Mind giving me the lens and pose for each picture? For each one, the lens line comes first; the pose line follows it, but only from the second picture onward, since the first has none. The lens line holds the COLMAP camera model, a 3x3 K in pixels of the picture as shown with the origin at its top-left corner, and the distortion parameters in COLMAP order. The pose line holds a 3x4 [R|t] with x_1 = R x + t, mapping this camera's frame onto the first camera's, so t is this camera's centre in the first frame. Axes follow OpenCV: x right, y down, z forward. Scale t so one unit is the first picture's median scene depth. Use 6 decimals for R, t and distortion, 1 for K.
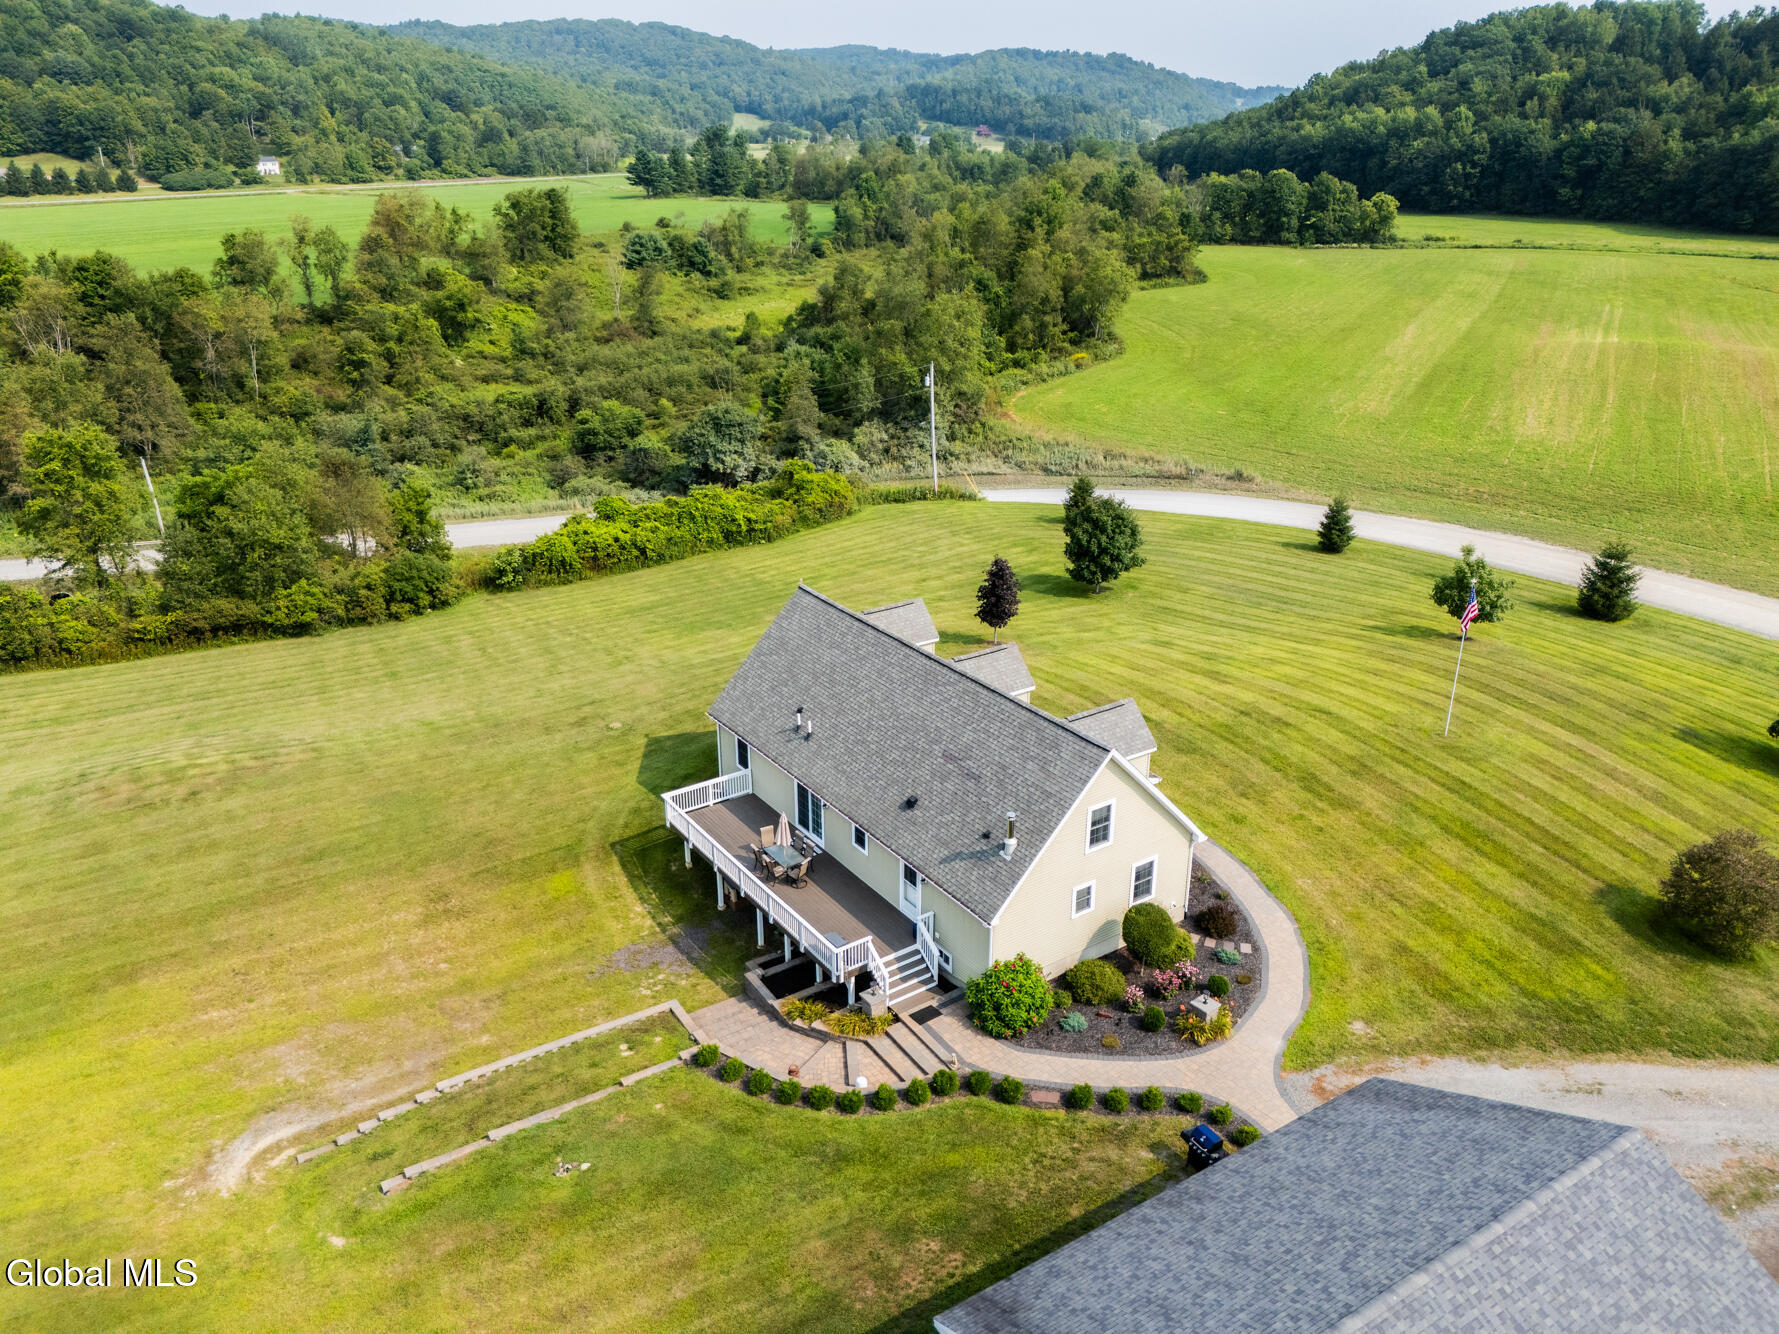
lens RADIAL K [[1296.6, 0, 899.5], [0, 1296.6, 672.4], [0, 0, 1]] dist [0.059634, -0.052507]
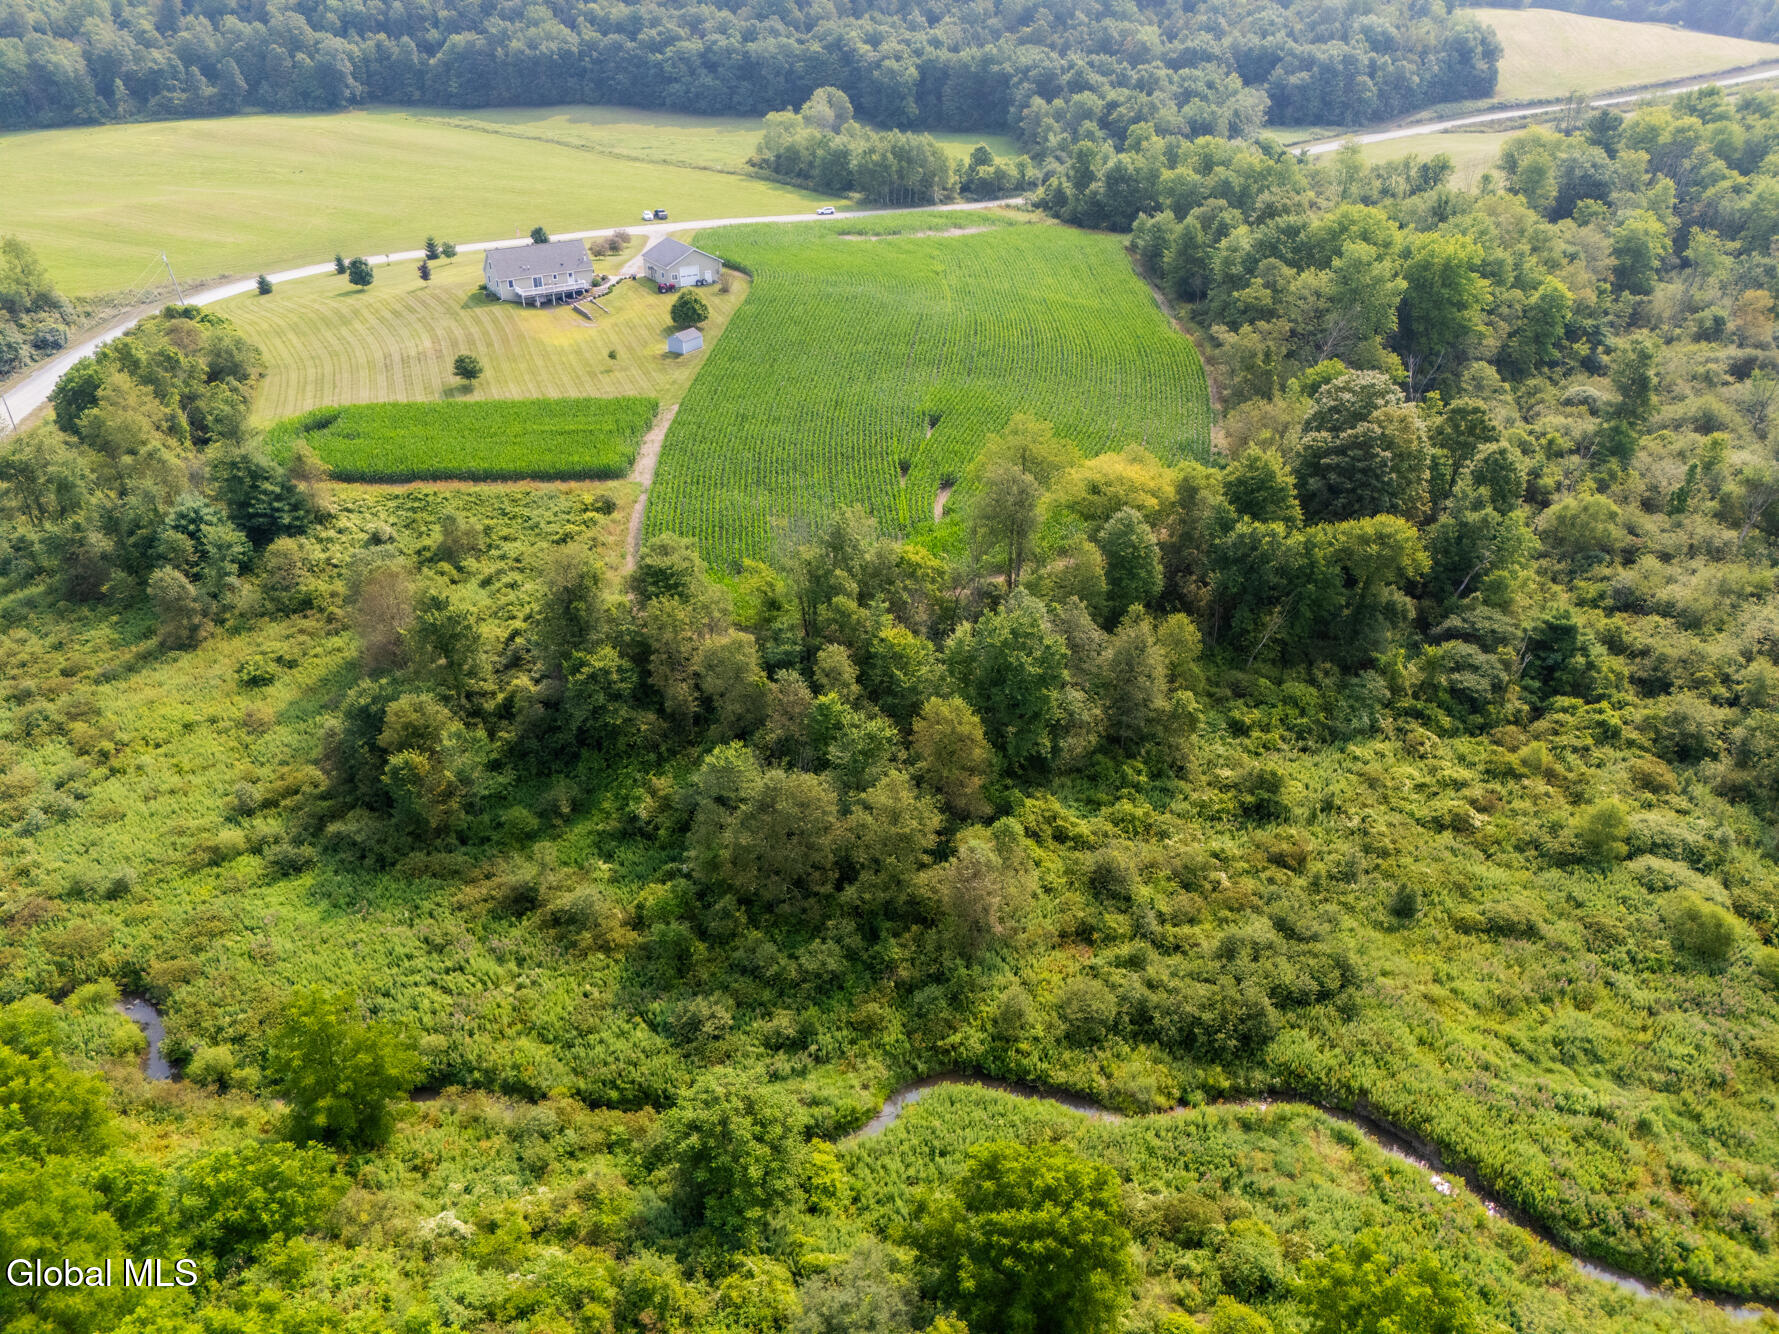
lens RADIAL K [[1296.6, 0, 891.5], [0, 1296.6, 660.3], [0, 0, 1]] dist [0.059634, -0.052507]
pose [[0.016796, -0.483226, 0.875334, -2.985609], [0.396571, 0.806872, 0.437823, -0.221436], [-0.917851, 0.339778, 0.205186, -0.455787]]
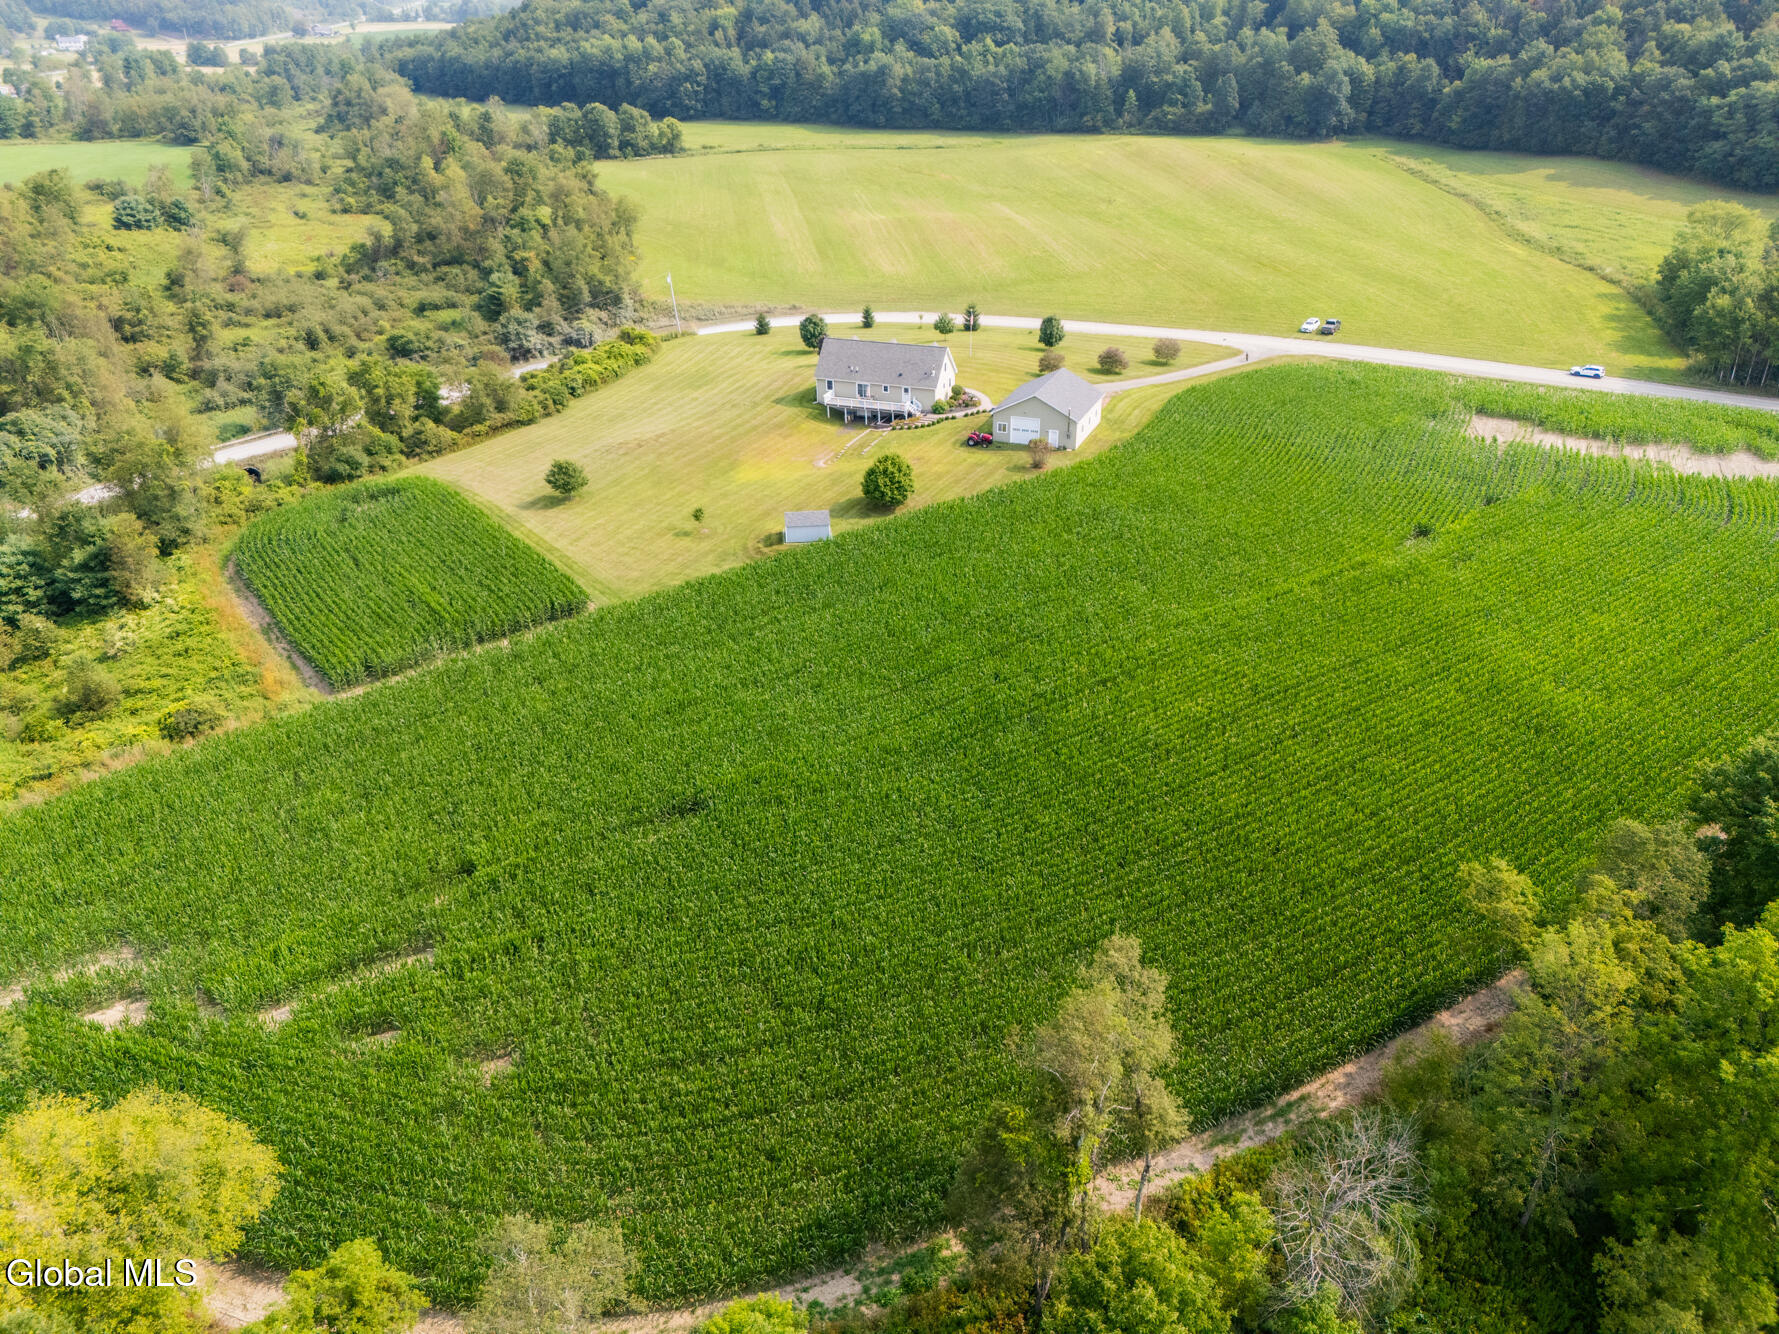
lens RADIAL K [[1296.6, 0, 897.0], [0, 1296.6, 663.3], [0, 0, 1]] dist [0.059634, -0.052507]
pose [[0.814647, -0.283572, 0.505902, -1.234579], [0.240121, 0.958950, 0.150854, 0.186180], [-0.527913, -0.001414, 0.849297, -1.315971]]
